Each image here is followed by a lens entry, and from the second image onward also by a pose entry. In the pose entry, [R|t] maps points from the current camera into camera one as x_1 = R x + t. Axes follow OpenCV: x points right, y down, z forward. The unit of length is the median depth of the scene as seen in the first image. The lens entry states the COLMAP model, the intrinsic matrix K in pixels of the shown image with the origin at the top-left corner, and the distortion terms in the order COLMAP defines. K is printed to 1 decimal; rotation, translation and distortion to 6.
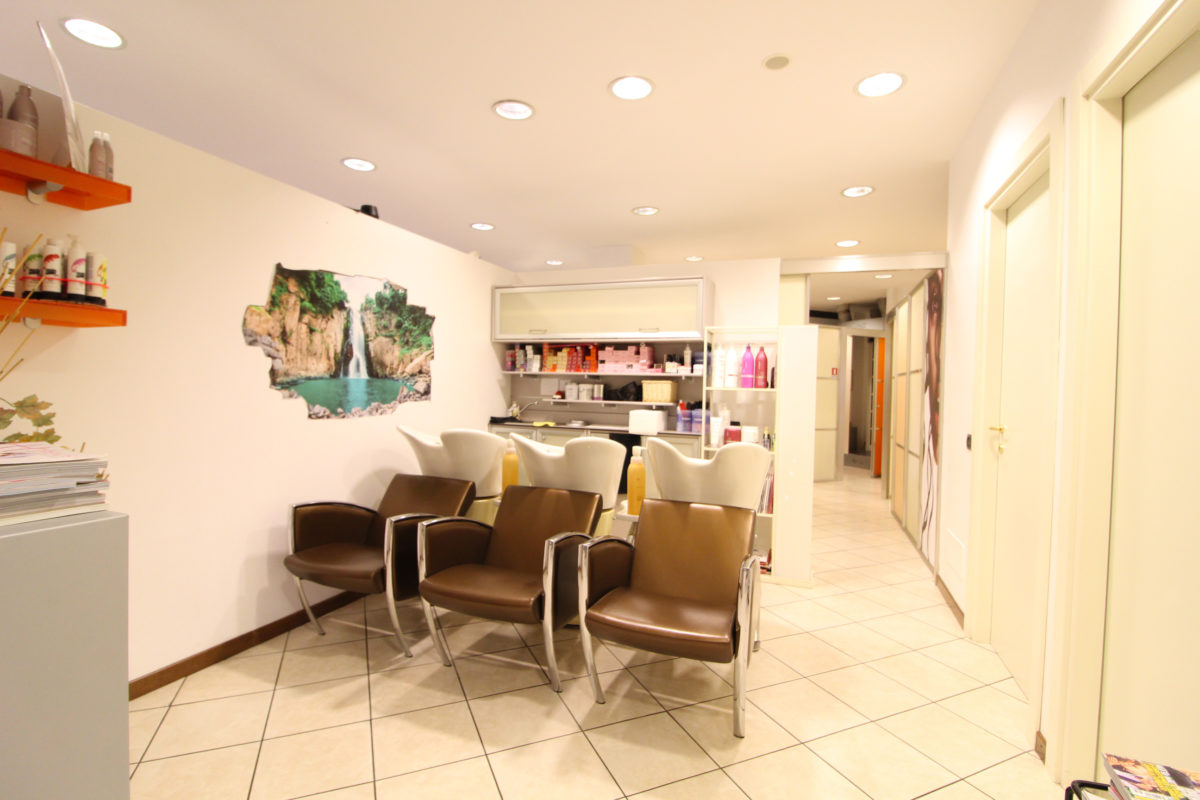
lens RADIAL K [[563.3, 0, 604.3], [0, 563.3, 399.9], [0, 0, 1]] dist [-0.015284, -0.003501]
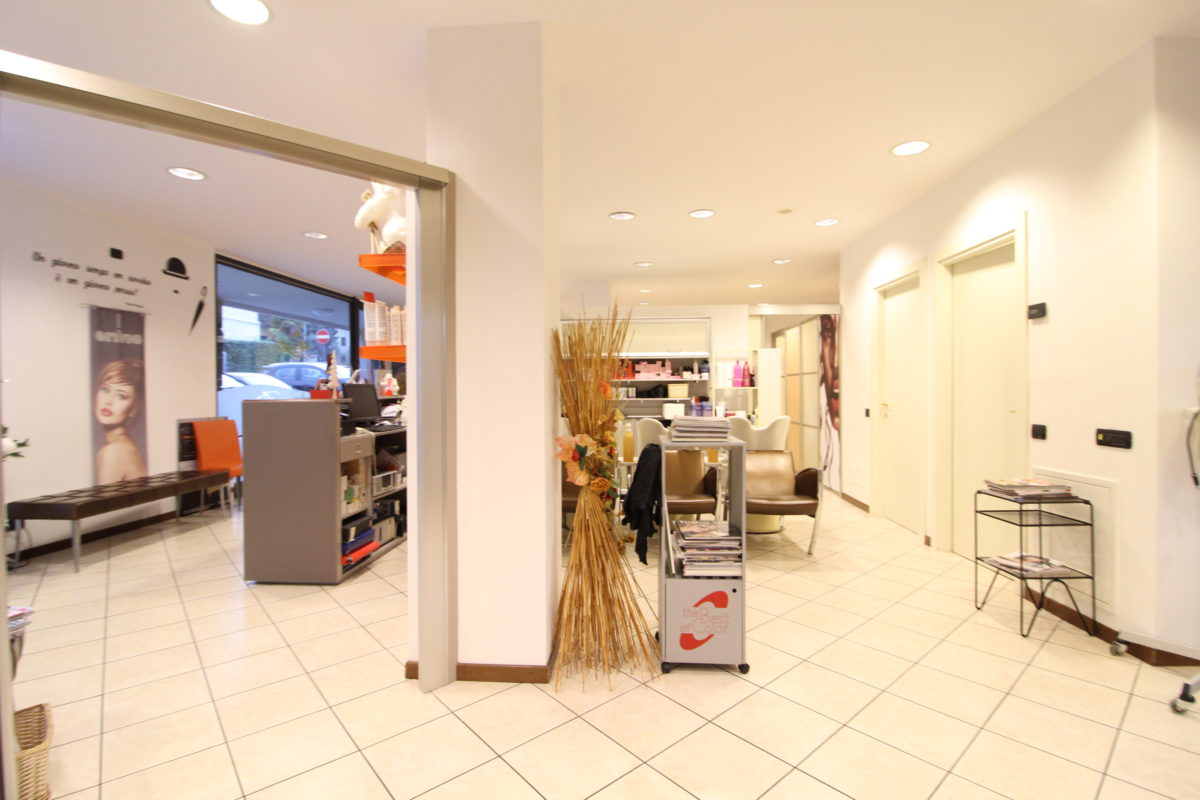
lens RADIAL K [[563.3, 0, 594.6], [0, 563.3, 396.3], [0, 0, 1]] dist [-0.015284, -0.003501]
pose [[0.955620, -0.033991, 0.292633, -0.568338], [0.035834, 0.999357, -0.000937, -0.007374], [-0.292413, 0.011382, 0.956224, -0.389206]]
